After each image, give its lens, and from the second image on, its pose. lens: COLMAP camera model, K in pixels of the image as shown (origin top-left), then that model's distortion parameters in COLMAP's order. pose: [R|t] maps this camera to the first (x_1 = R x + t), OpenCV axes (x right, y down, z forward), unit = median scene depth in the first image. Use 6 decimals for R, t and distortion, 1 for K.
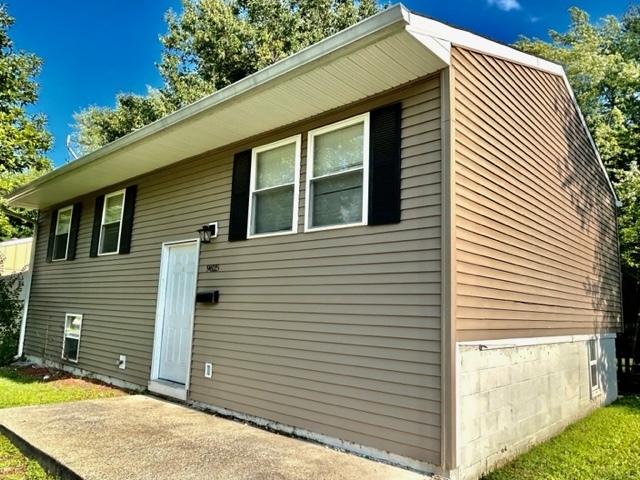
lens RADIAL K [[466.5, 0, 320.1], [0, 466.5, 239.7], [0, 0, 1]] dist [-0.011946, 0.015839]
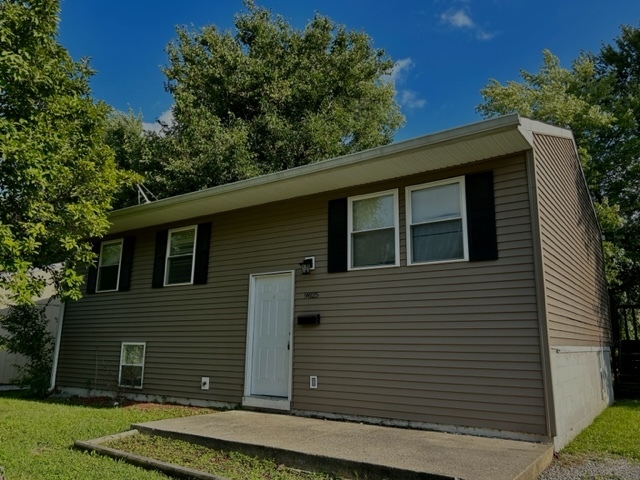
lens RADIAL K [[498.0, 0, 319.6], [0, 498.0, 238.4], [0, 0, 1]] dist [0.052646, -0.048207]
pose [[0.991701, -0.000209, 0.128563, -0.377514], [0.007058, 0.998579, -0.052815, -0.017186], [-0.128370, 0.053284, 0.990294, -0.274285]]
